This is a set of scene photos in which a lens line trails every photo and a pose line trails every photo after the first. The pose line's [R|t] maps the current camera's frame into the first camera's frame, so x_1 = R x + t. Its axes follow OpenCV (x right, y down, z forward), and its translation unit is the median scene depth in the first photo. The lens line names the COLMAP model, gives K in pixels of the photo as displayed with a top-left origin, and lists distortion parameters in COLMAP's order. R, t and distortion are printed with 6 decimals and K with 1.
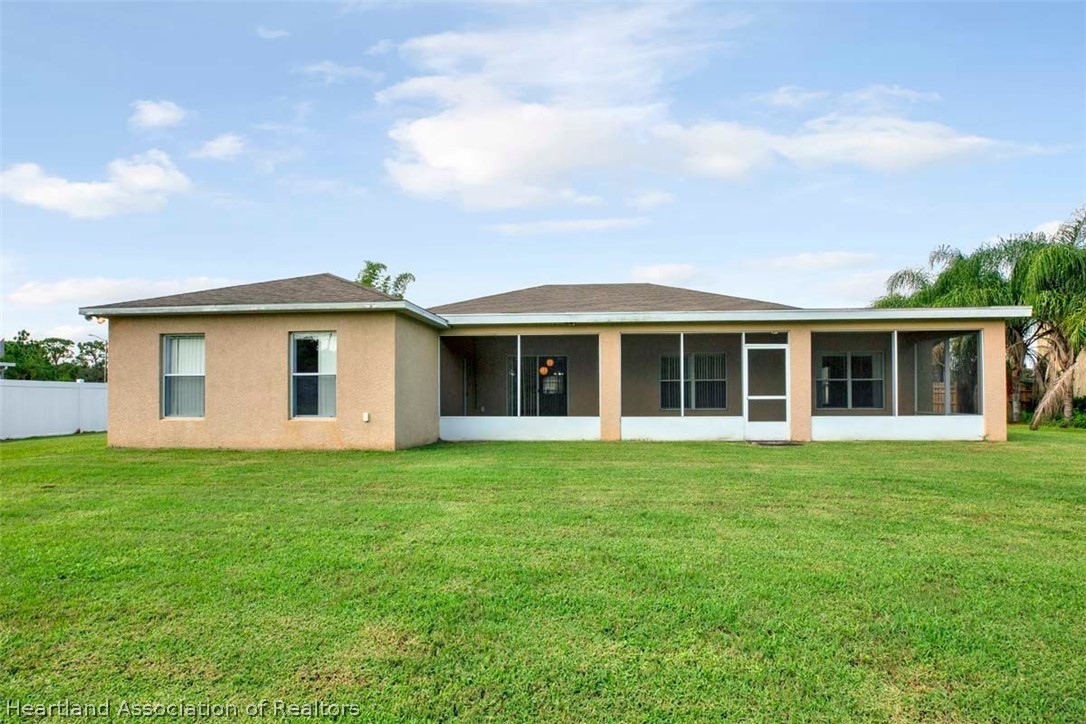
lens RADIAL K [[503.1, 0, 543.6], [0, 503.1, 361.9], [0, 0, 1]] dist [-0.006870, -0.000730]
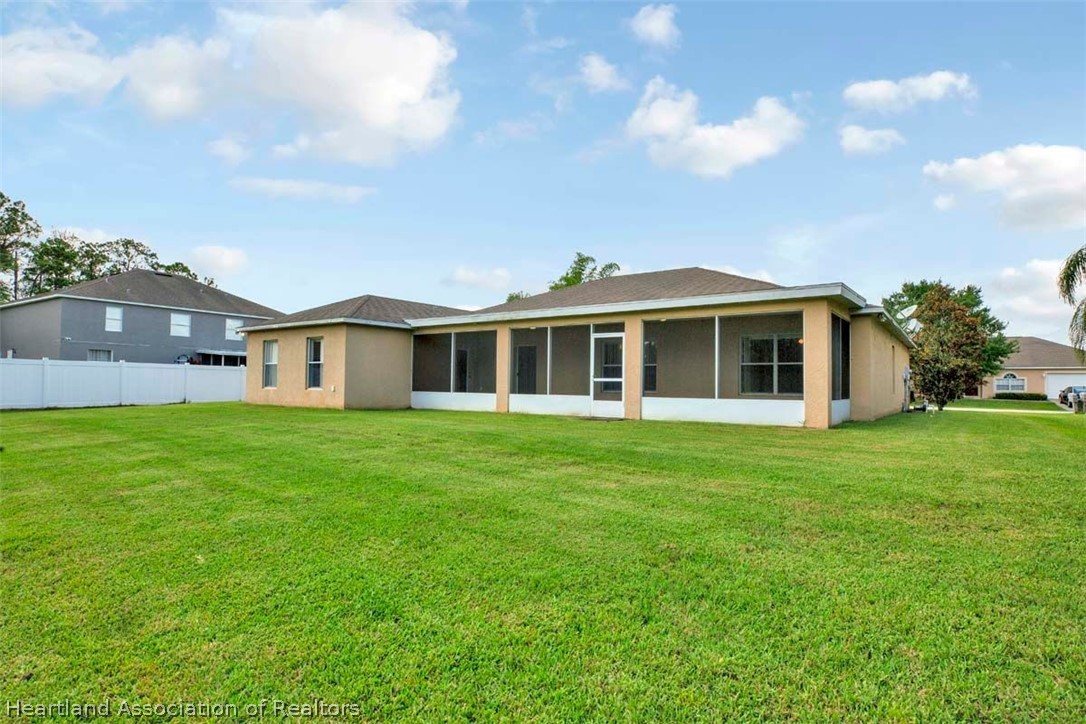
lens RADIAL K [[503.1, 0, 539.3], [0, 503.1, 365.8], [0, 0, 1]] dist [-0.006870, -0.000730]
pose [[0.872071, -0.002949, -0.489370, 0.862409], [0.023883, 0.999047, 0.036541, -0.007169], [0.488796, -0.043554, 0.871310, -0.075405]]
